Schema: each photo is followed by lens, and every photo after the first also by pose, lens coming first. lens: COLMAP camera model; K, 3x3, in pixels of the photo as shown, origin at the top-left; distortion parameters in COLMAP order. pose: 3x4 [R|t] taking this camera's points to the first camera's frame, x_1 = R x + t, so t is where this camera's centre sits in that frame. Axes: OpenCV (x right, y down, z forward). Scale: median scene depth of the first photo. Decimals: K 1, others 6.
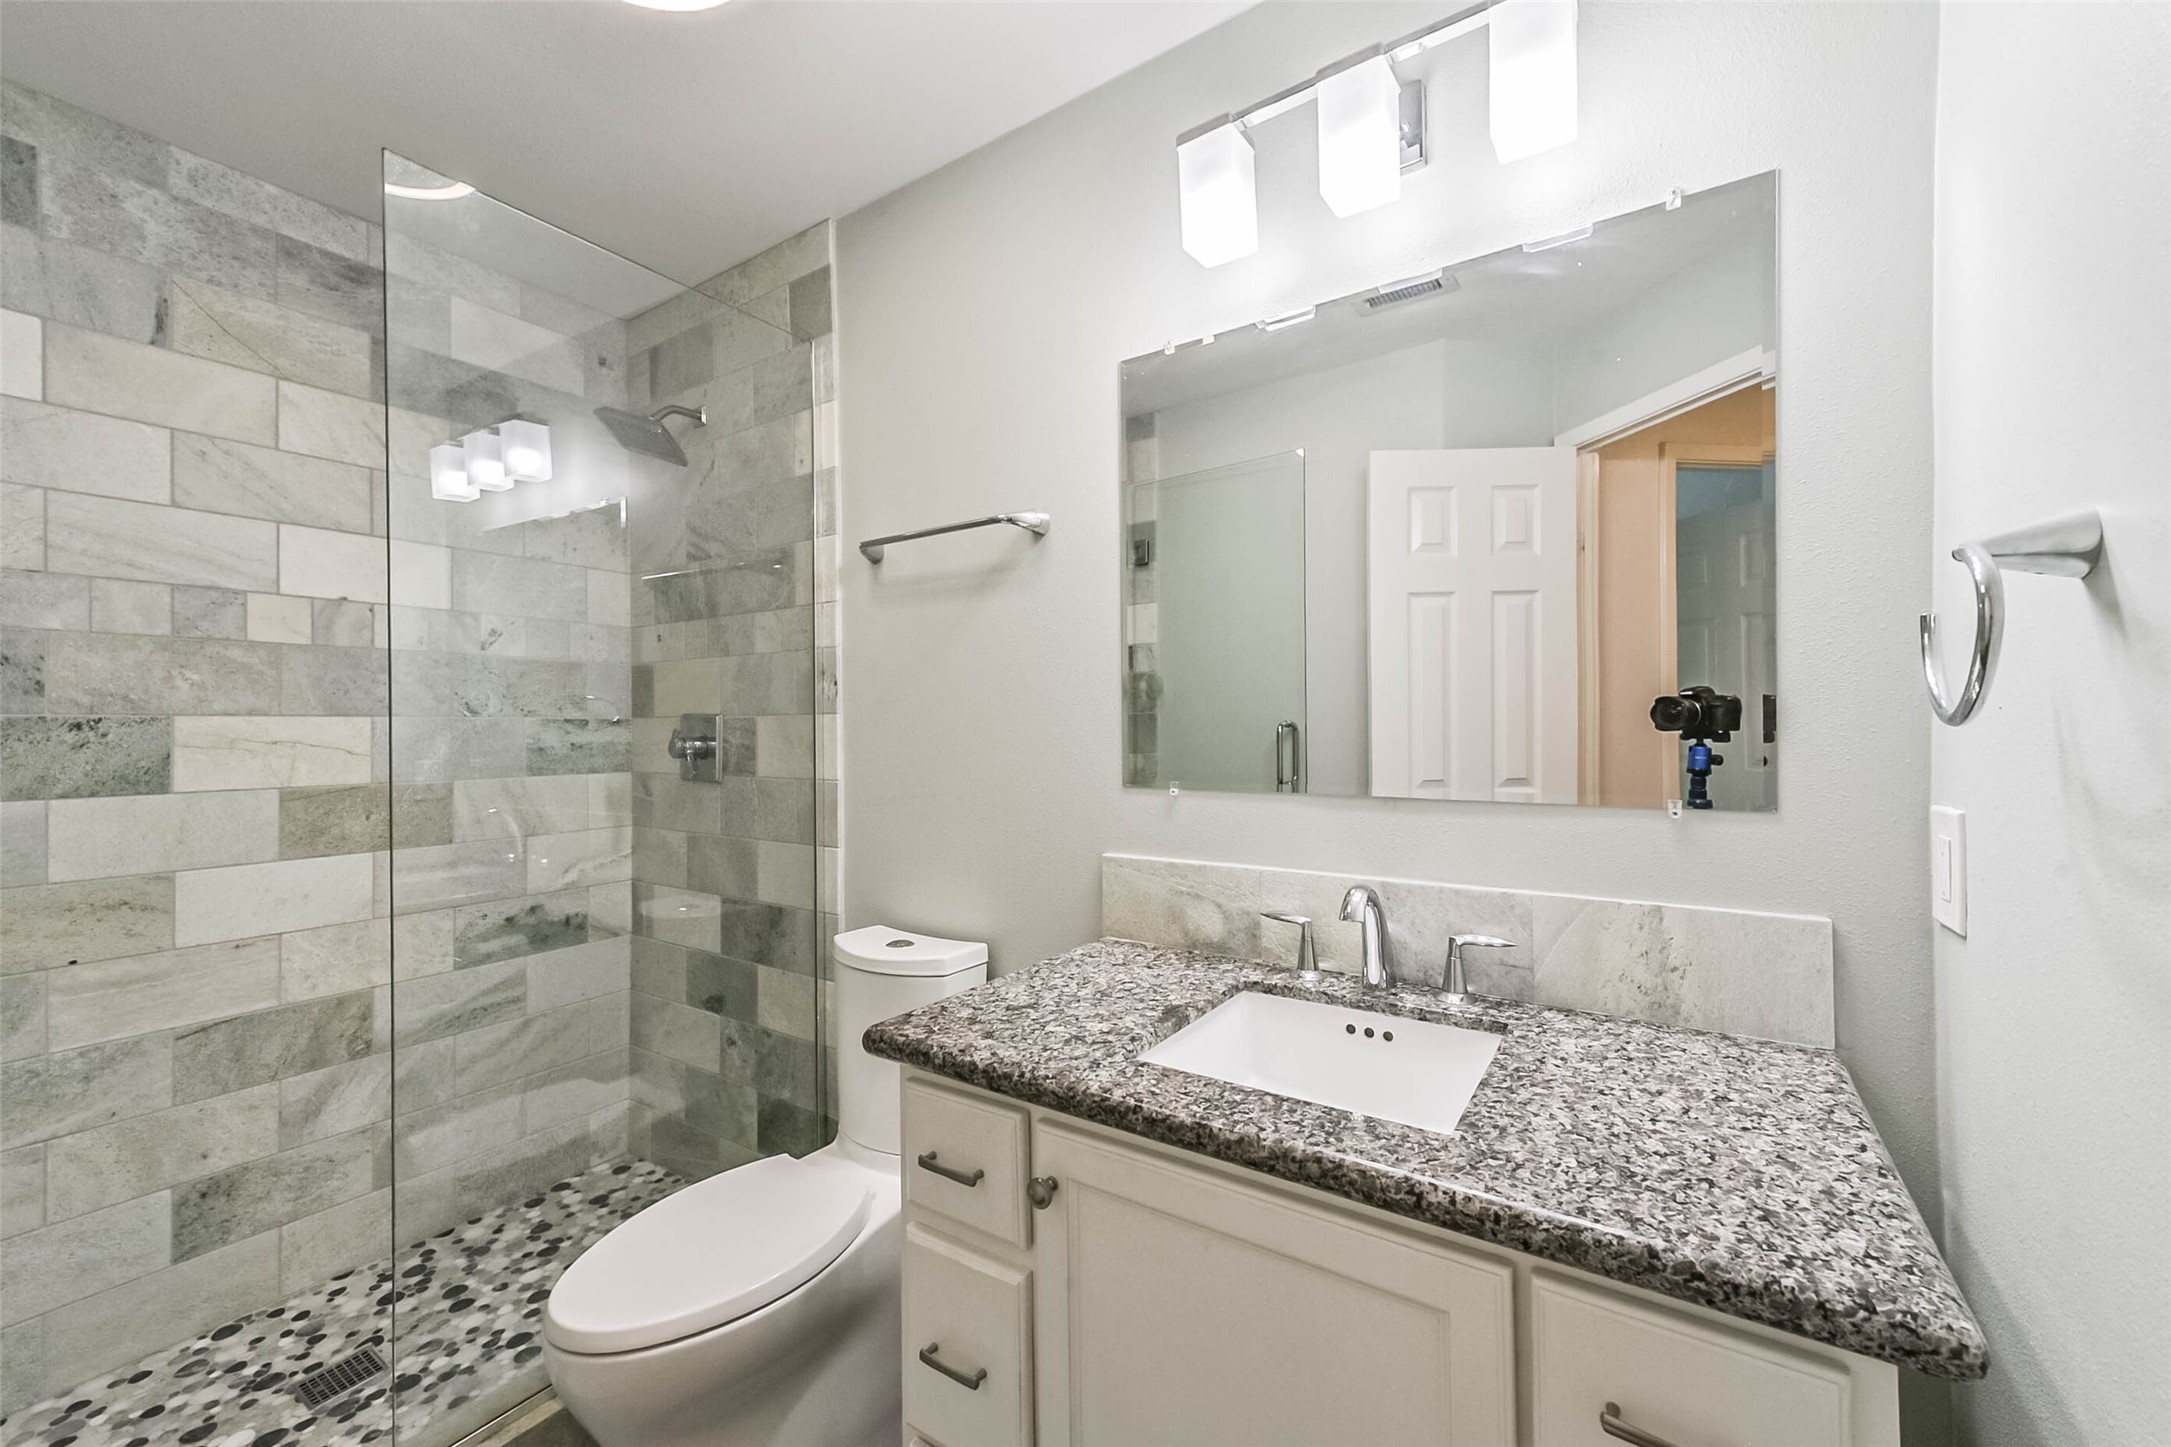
lens RADIAL K [[852.1, 0, 1113.3], [0, 852.1, 729.0], [0, 0, 1]] dist [0.001050, -0.000200]
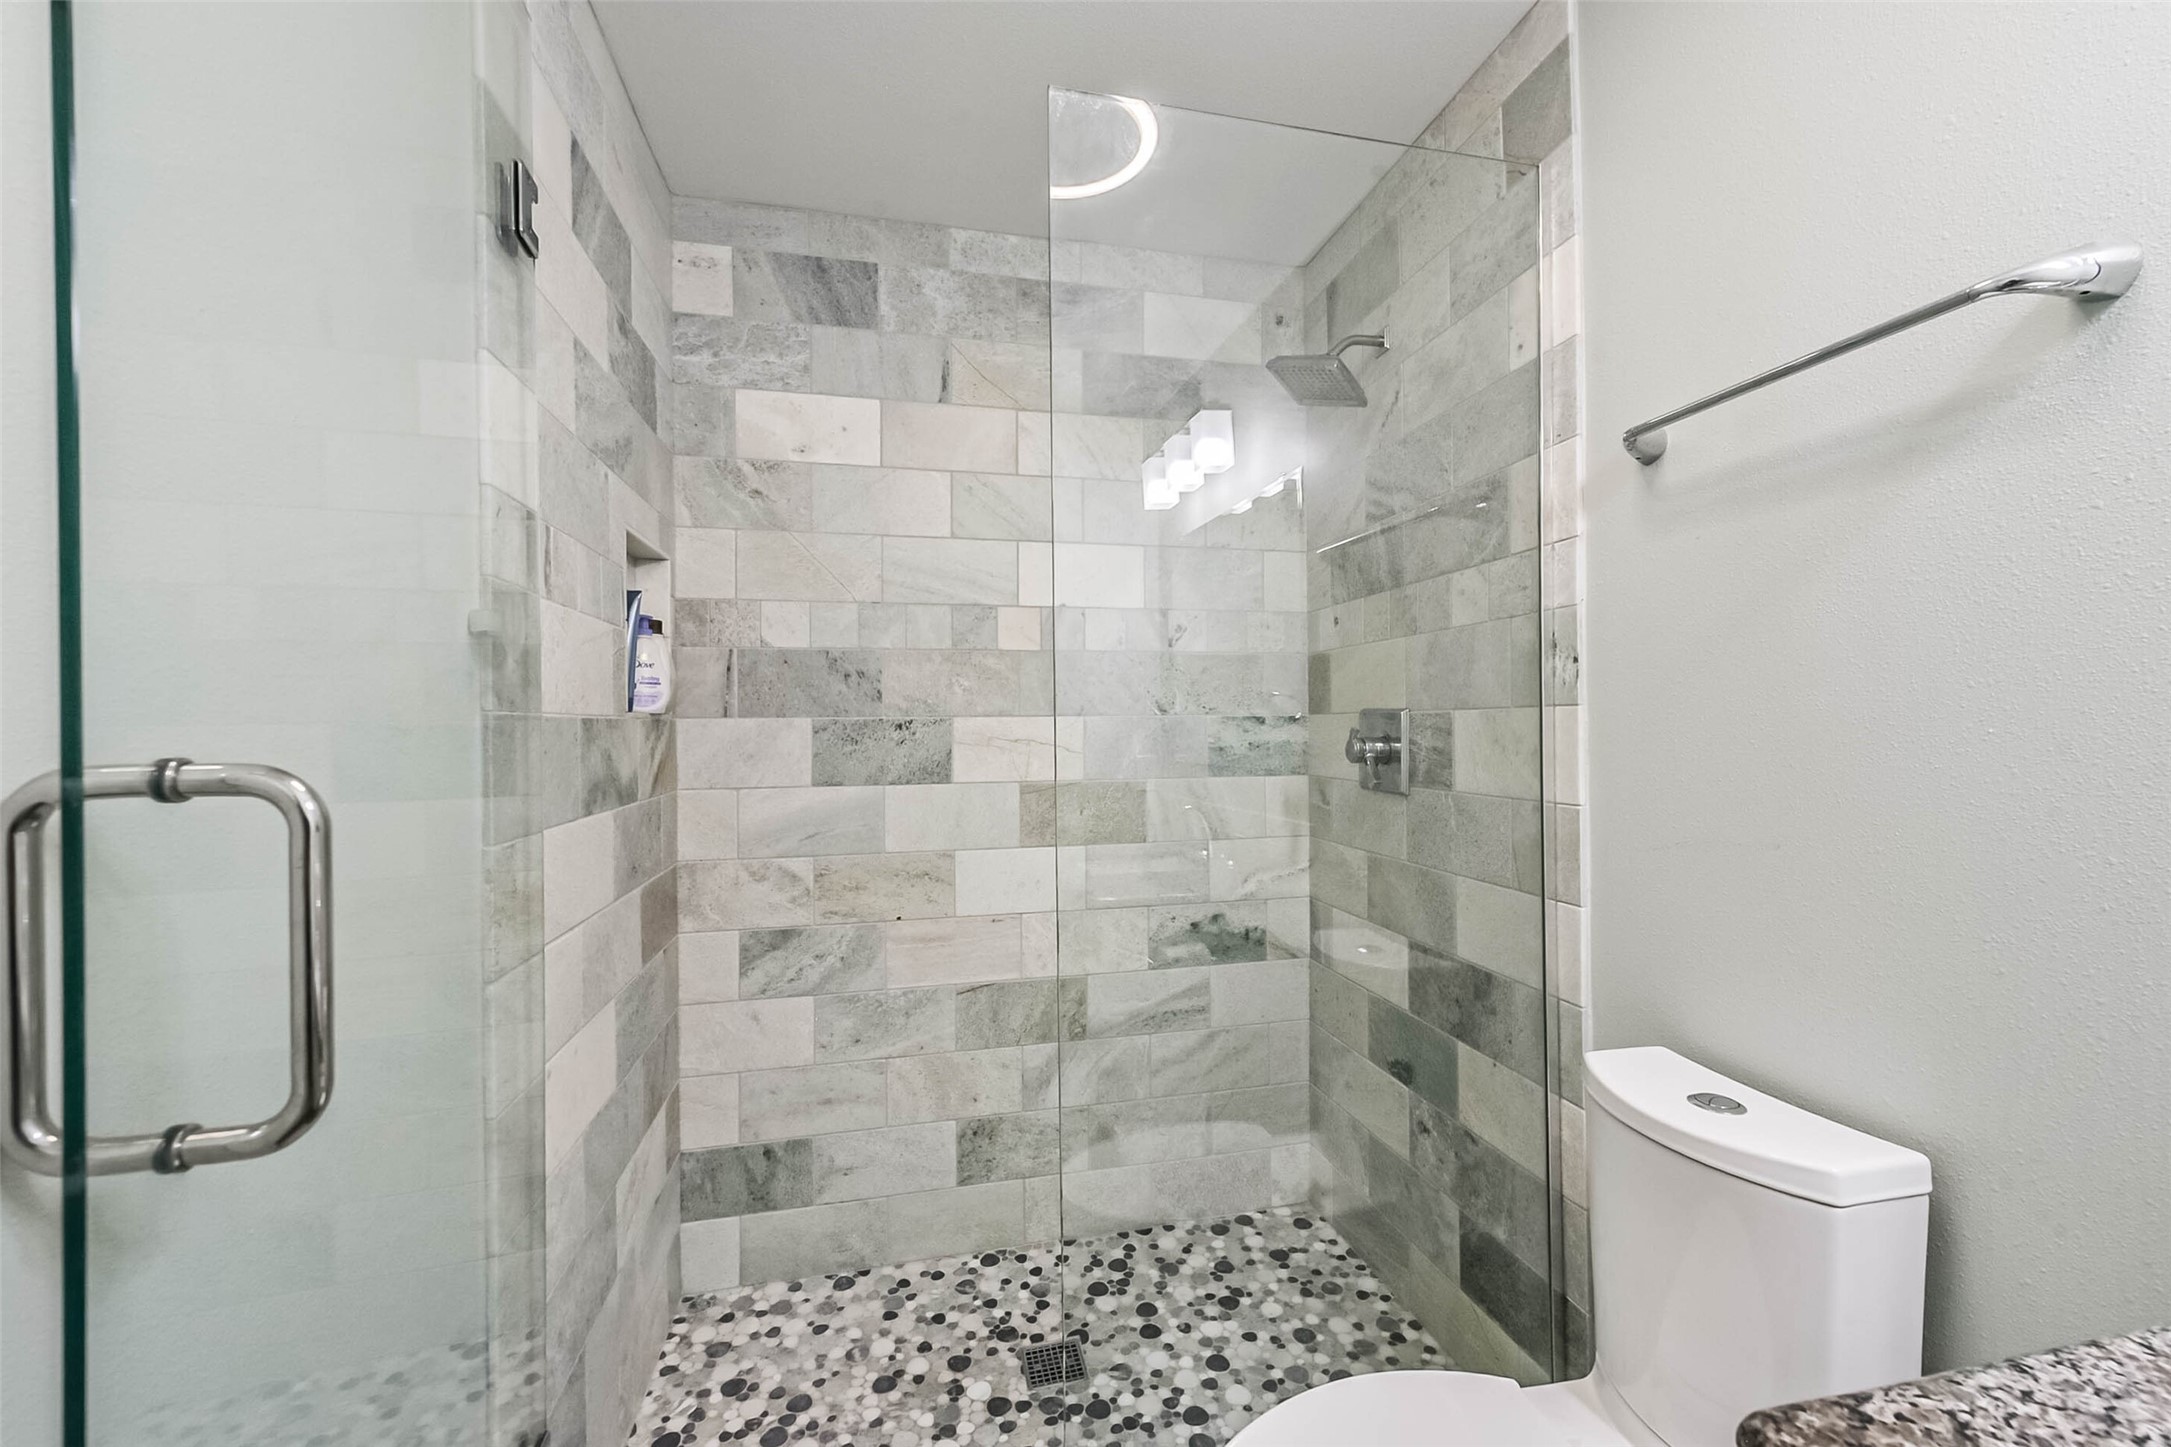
lens RADIAL K [[874.3, 0, 1085.5], [0, 874.3, 723.5], [0, 0, 1]] dist [0.031328, -0.000114]
pose [[0.711317, -0.003530, -0.702863, -0.106604], [0.003198, 0.999993, -0.001786, -0.003385], [0.702864, -0.000978, 0.711323, 0.224837]]
